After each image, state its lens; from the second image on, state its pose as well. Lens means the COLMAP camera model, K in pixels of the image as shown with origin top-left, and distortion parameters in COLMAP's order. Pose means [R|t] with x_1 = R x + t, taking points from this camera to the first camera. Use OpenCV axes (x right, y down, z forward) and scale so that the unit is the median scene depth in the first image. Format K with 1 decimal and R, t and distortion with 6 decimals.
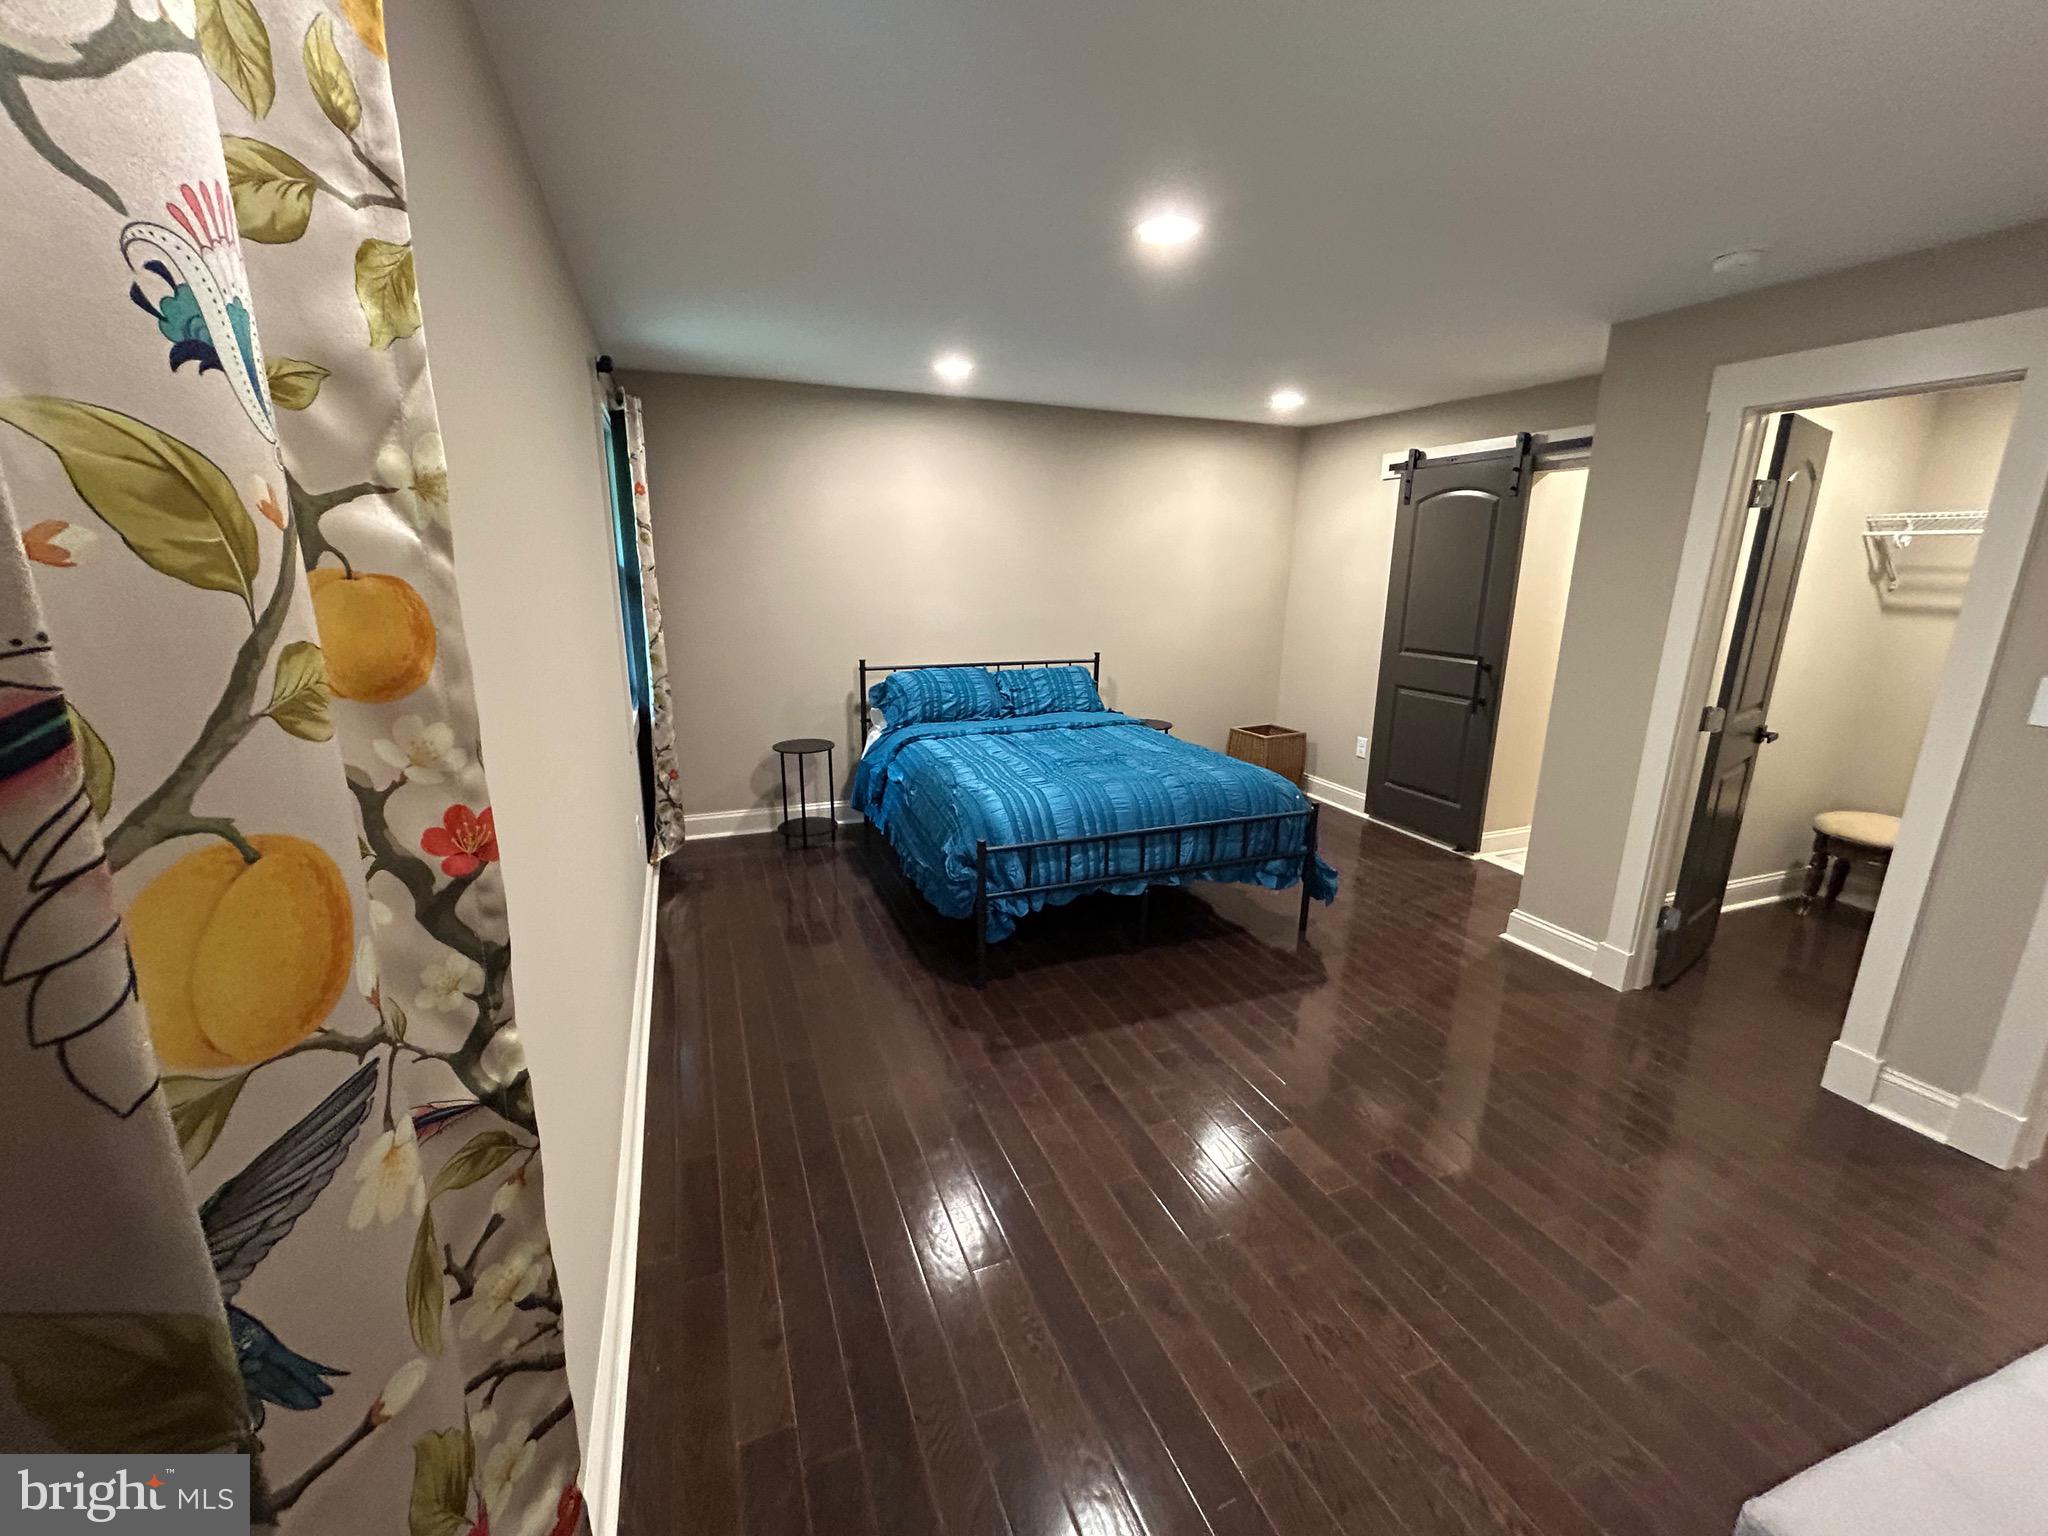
lens RADIAL K [[830.3, 0, 1024.0], [0, 830.3, 768.0], [0, 0, 1]] dist [0.002502, -0.000366]
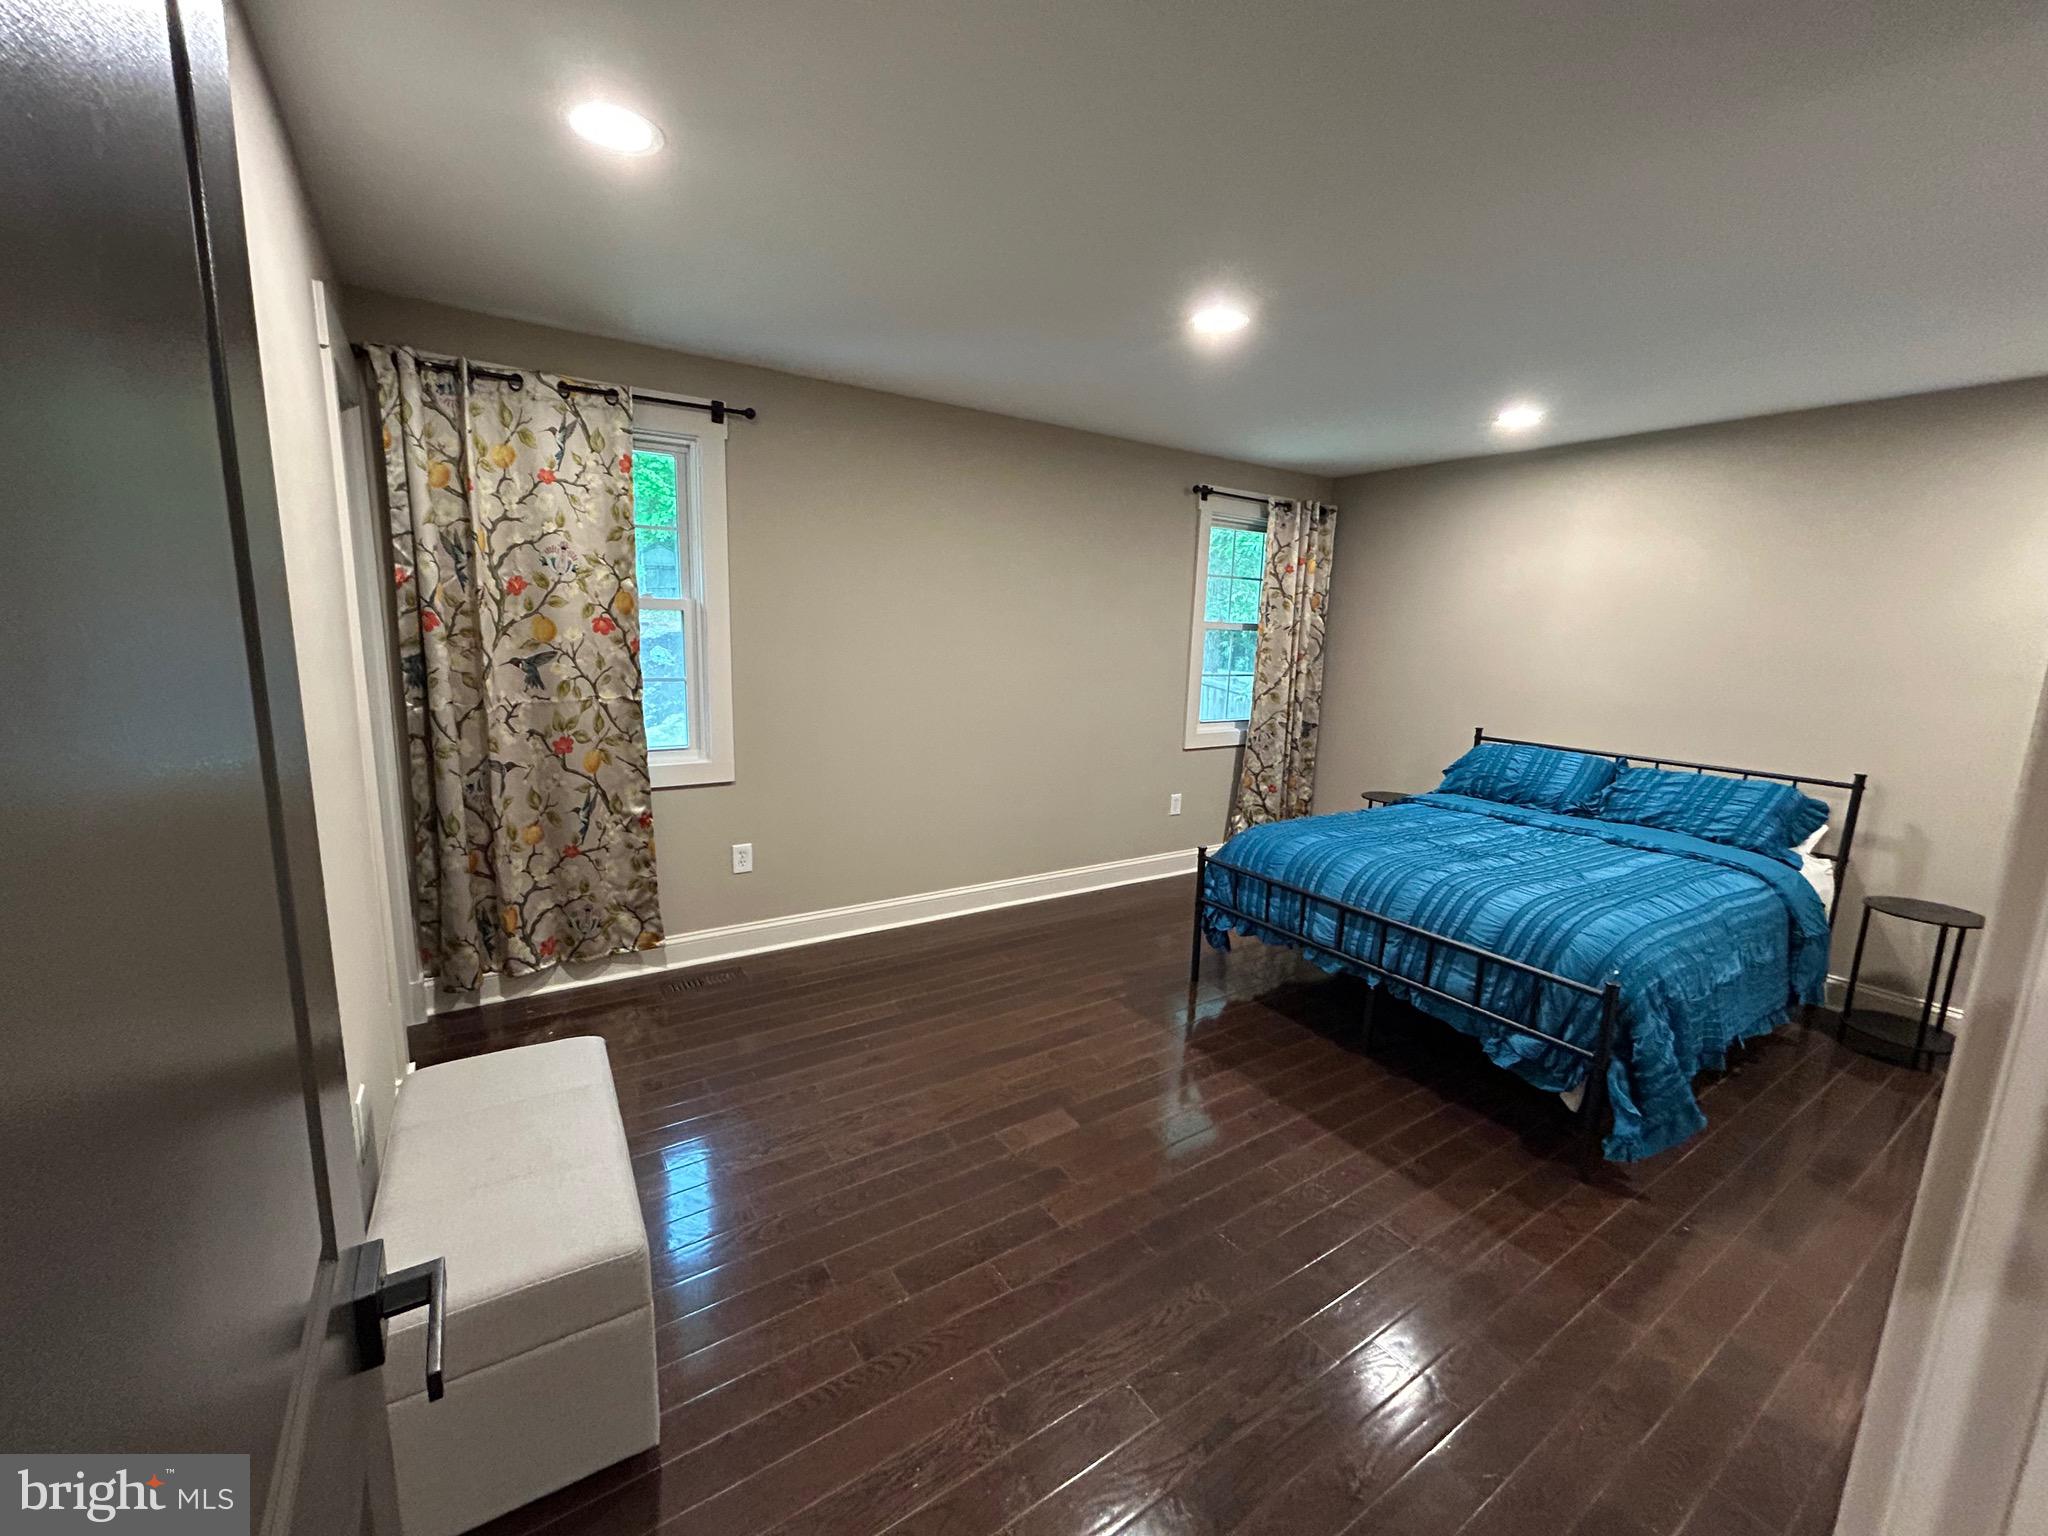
lens RADIAL K [[830.3, 0, 1024.0], [0, 830.3, 768.0], [0, 0, 1]] dist [0.002502, -0.000366]
pose [[0.201437, 0.161488, -0.966098, 0.757402], [-0.266641, 0.958108, 0.104556, -0.056089], [0.942510, 0.236539, 0.236058, 0.349203]]
